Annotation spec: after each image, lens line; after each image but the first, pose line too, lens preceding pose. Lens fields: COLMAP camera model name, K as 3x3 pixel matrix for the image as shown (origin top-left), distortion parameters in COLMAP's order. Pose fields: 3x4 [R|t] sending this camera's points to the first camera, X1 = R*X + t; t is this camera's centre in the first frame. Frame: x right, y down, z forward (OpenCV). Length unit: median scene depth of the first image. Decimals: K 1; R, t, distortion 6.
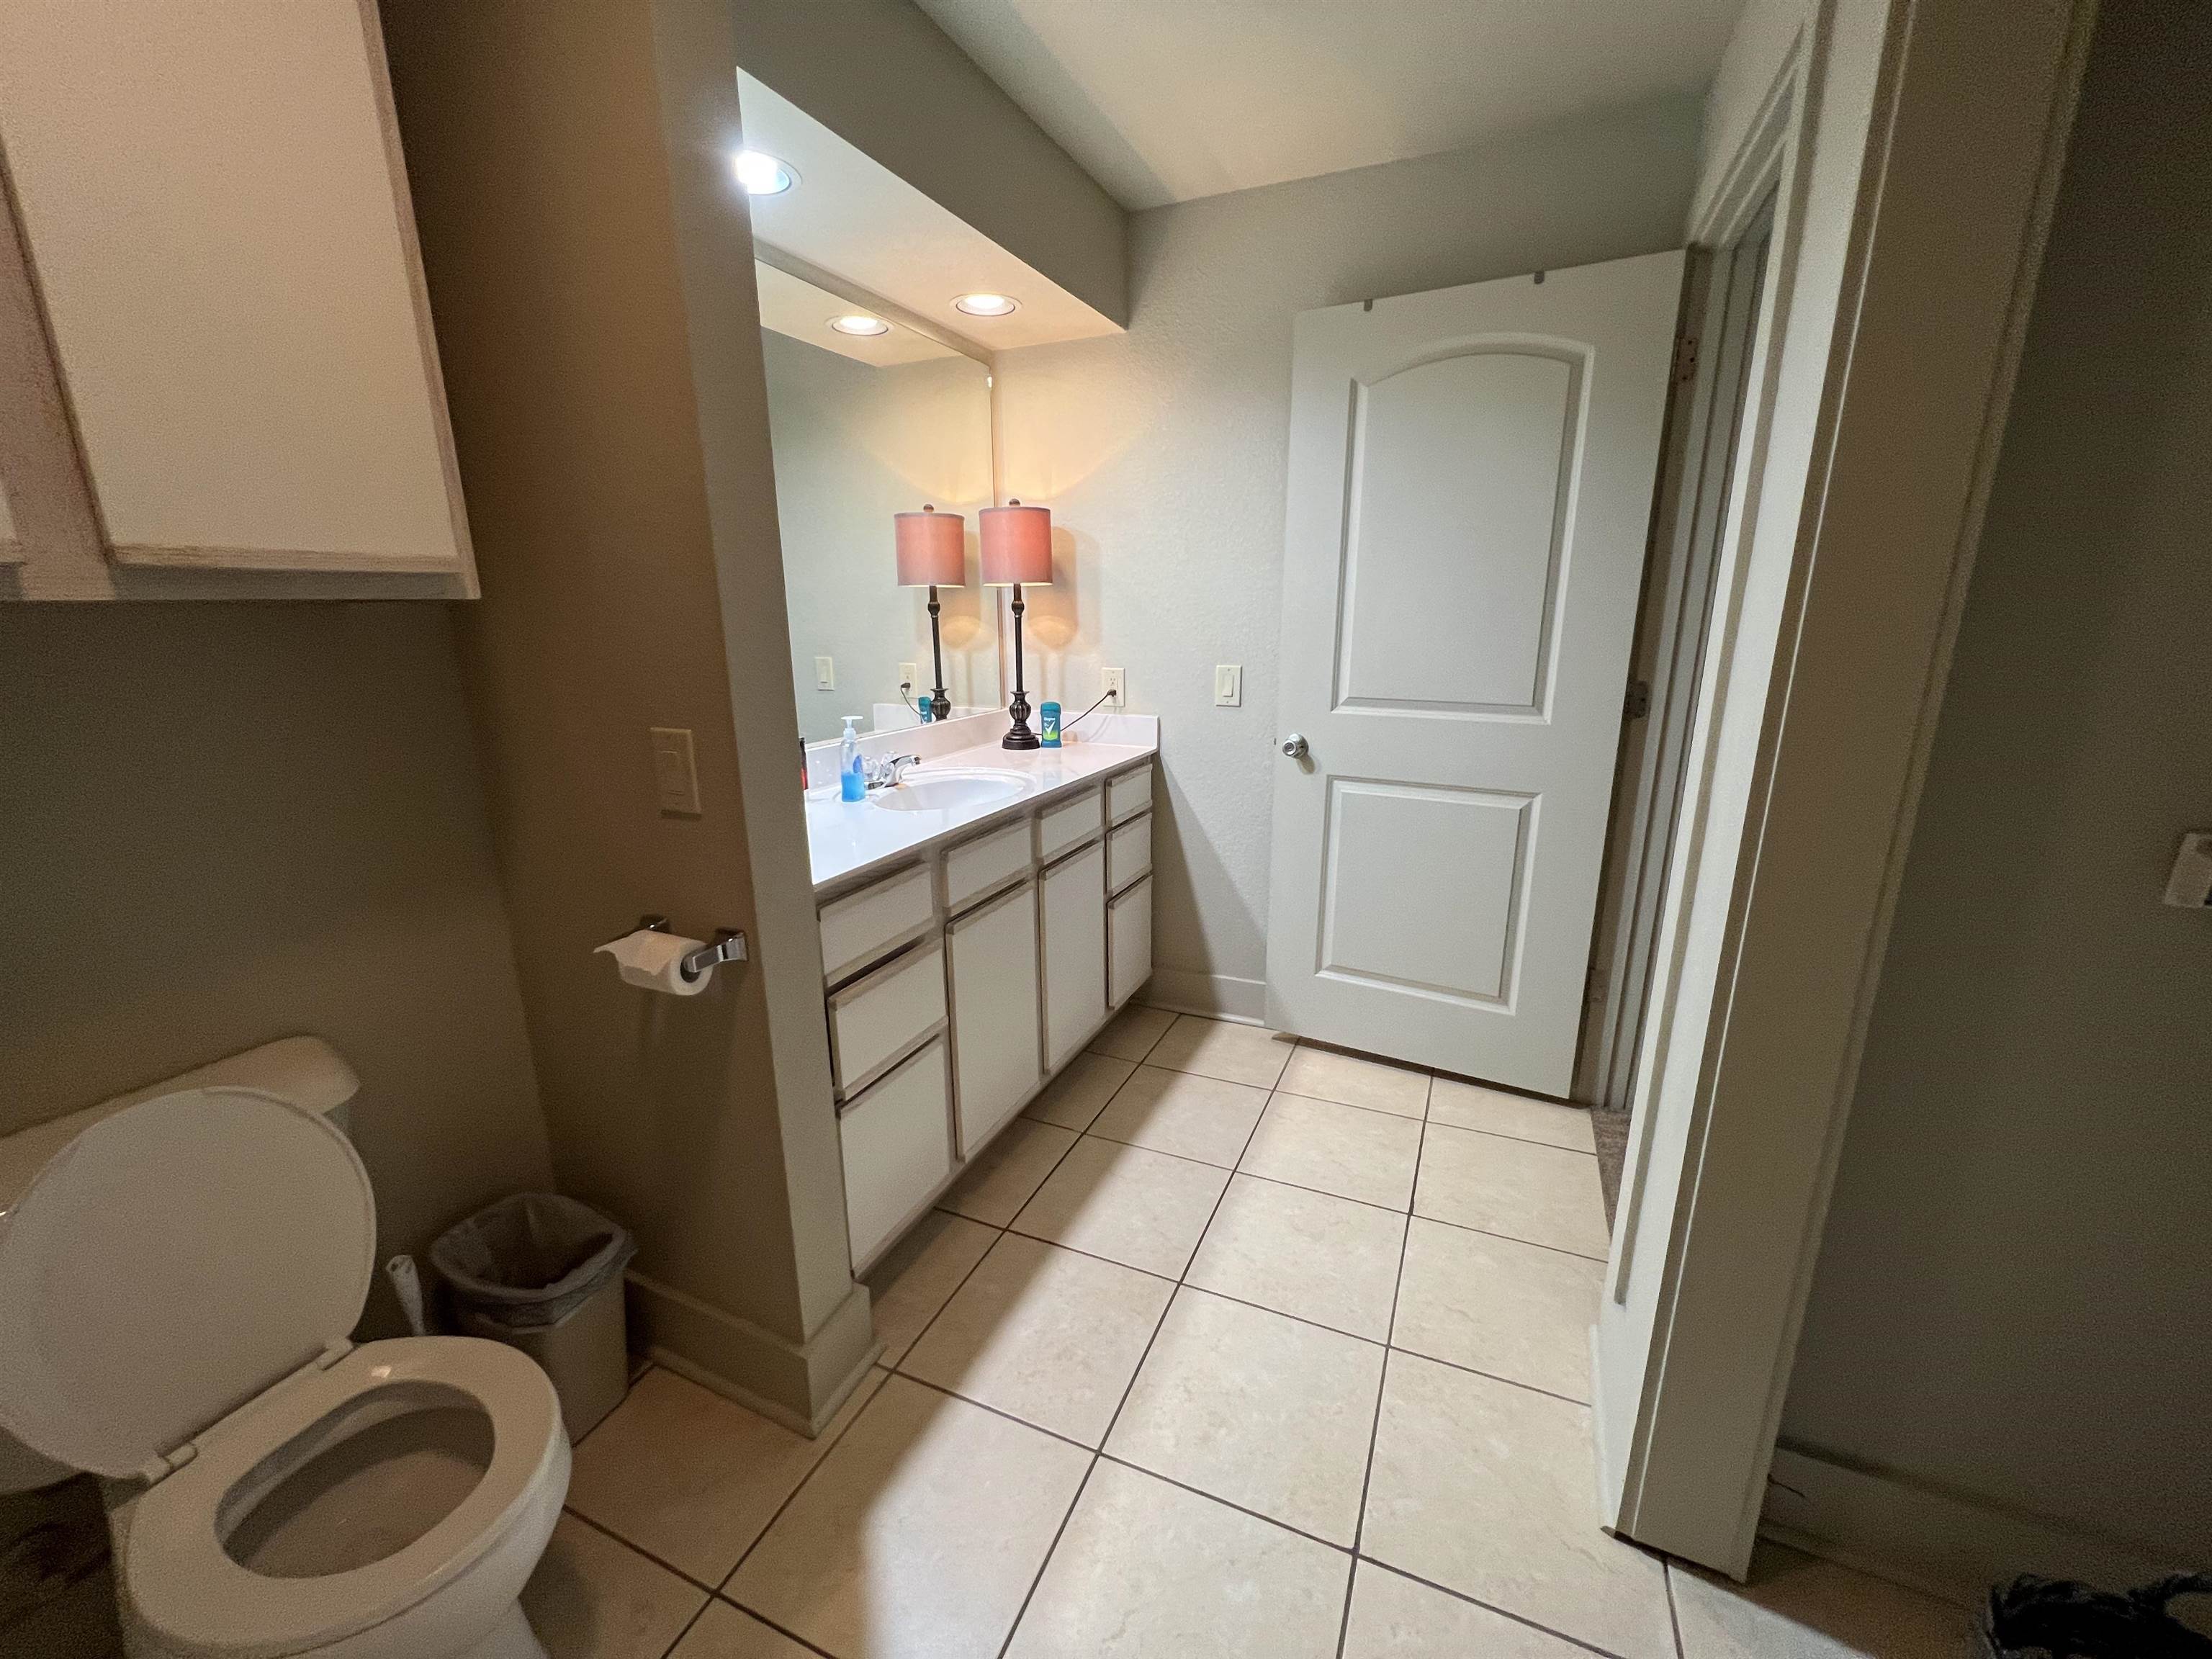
lens RADIAL K [[889.3, 0, 1099.9], [0, 889.3, 819.8], [0, 0, 1]] dist [-0.003047, 0.000946]
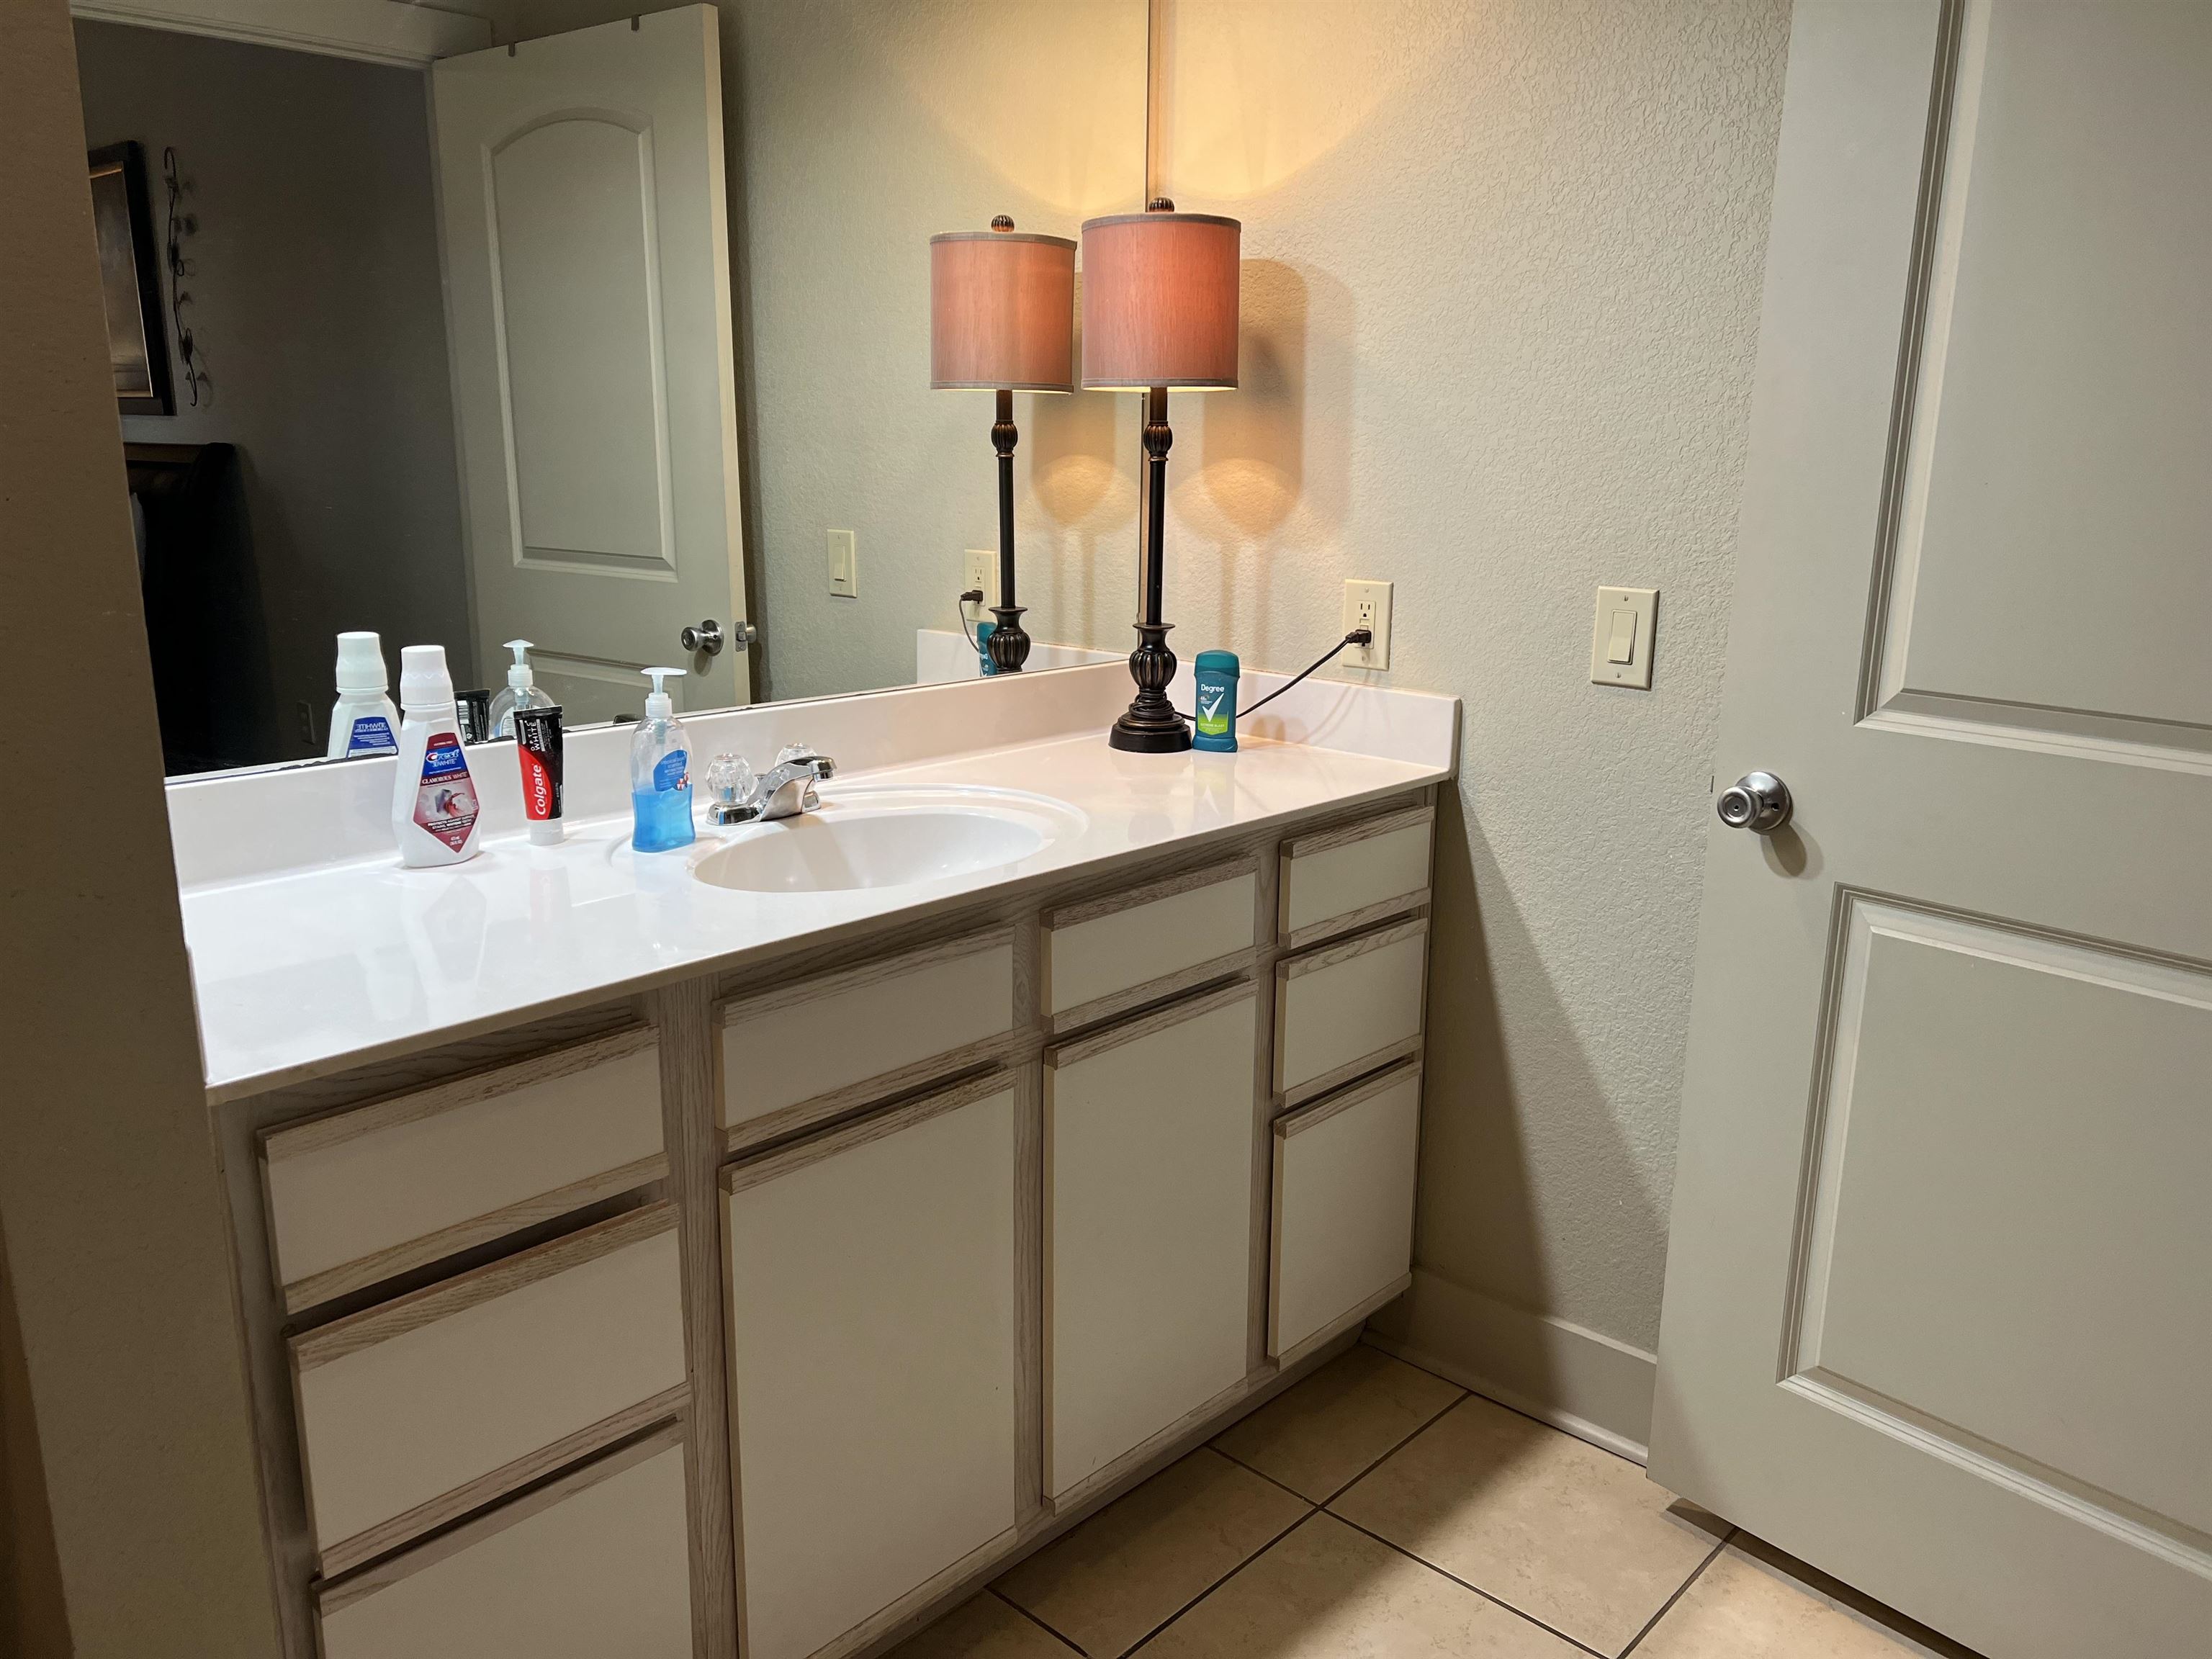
lens RADIAL K [[1653.8, 0, 1104.5], [0, 1653.8, 815.2], [0, 0, 1]] dist [0.059518, -0.065341]
pose [[0.945857, 0.088951, -0.312158, 0.163385], [-0.091441, 0.995788, 0.006685, -0.051033], [0.311437, 0.022221, 0.950007, 0.192068]]
